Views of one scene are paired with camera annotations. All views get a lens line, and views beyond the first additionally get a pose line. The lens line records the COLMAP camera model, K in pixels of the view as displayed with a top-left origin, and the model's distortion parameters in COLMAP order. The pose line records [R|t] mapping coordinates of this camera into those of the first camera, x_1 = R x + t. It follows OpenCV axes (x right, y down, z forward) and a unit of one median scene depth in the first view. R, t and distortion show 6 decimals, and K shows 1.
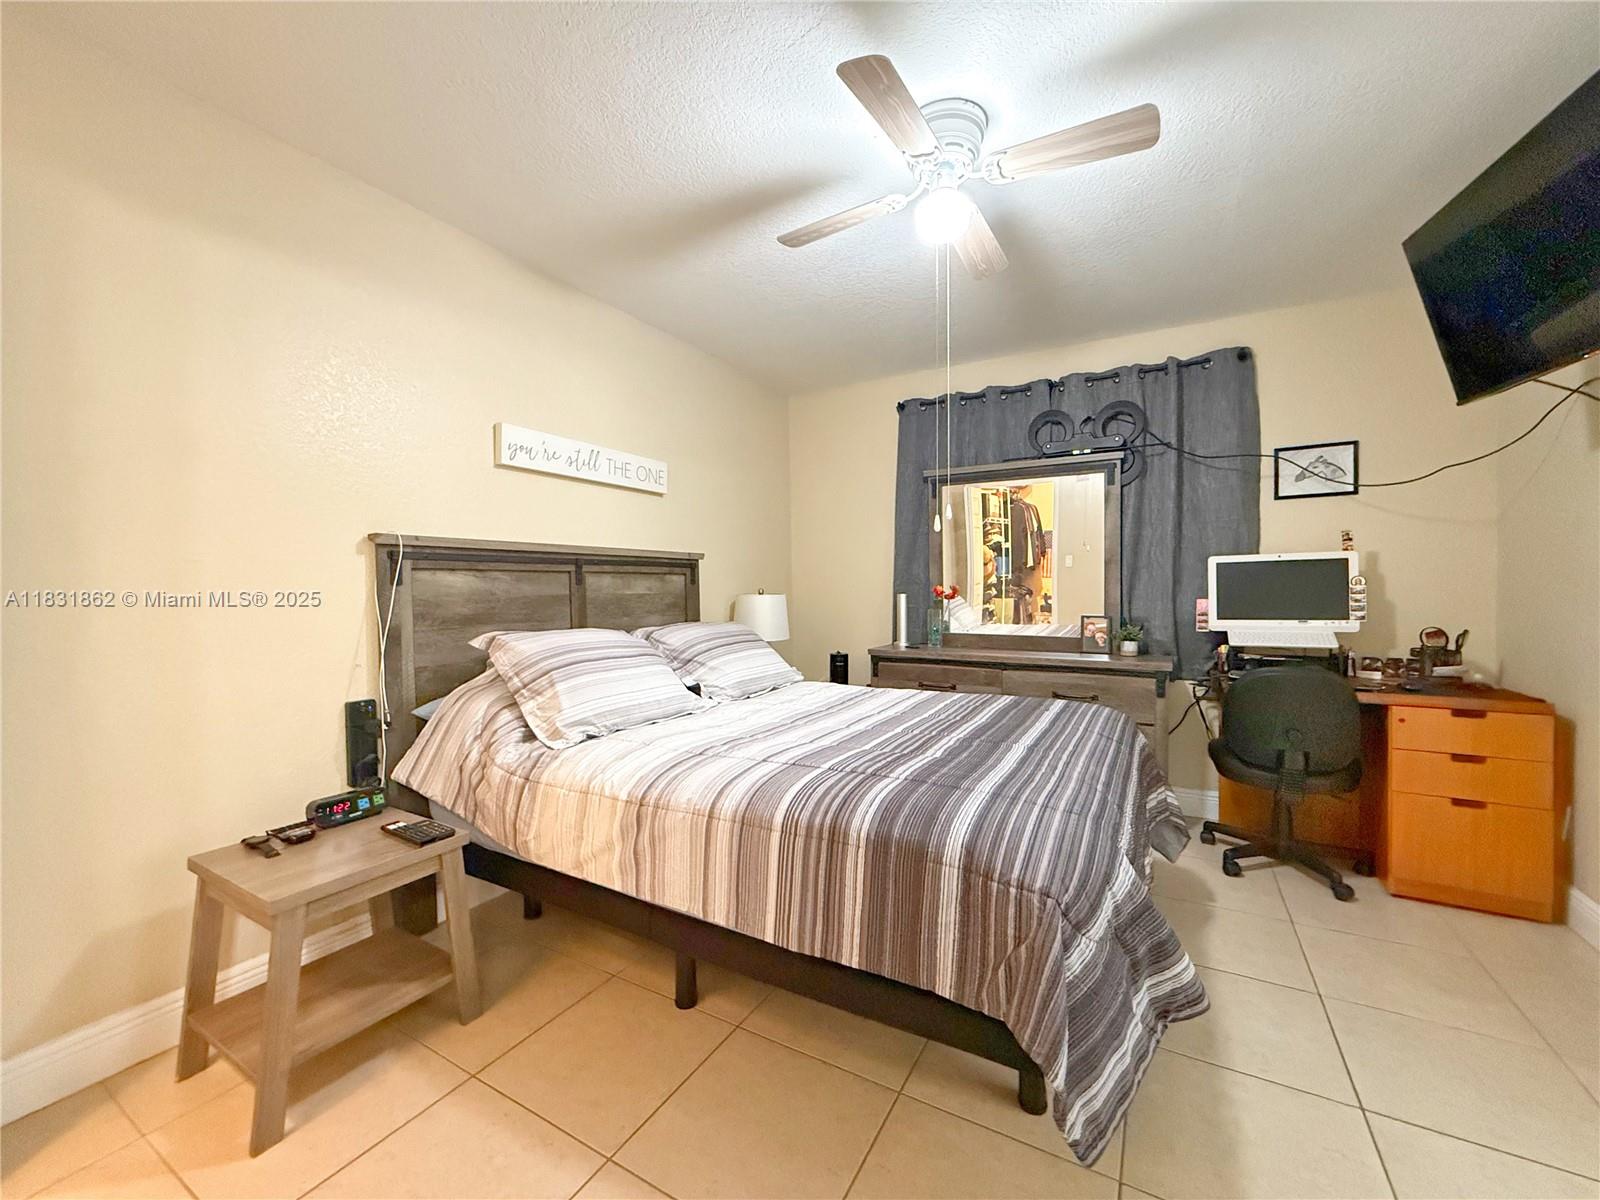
lens RADIAL K [[641.4, 0, 793.3], [0, 641.4, 592.1], [0, 0, 1]] dist [-0.000121, 0.000094]
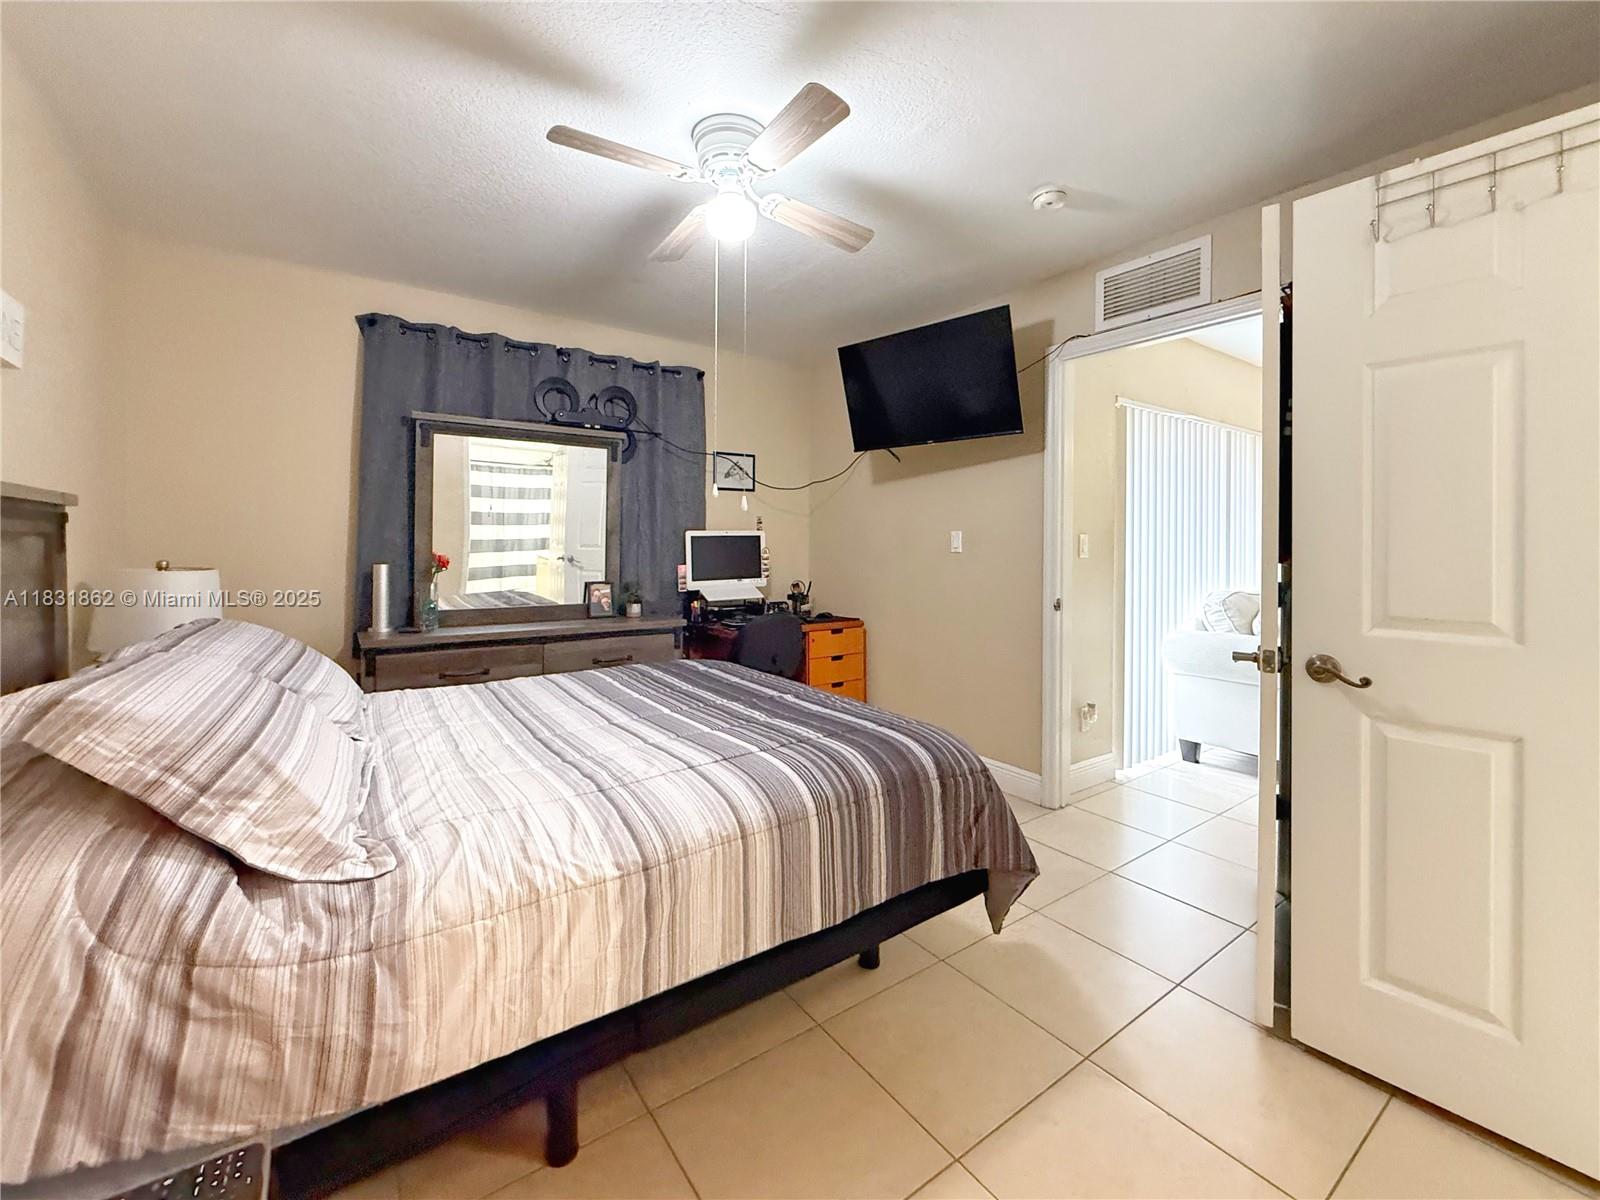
lens RADIAL K [[665.6, 0, 799.6], [0, 665.6, 540.6], [0, 0, 1]] dist [-0.000057, 0.000097]
pose [[0.416388, 0.014797, 0.909066, -0.438540], [0.000463, 0.999864, -0.016487, -0.015323], [-0.909187, 0.007286, 0.416325, 0.266686]]
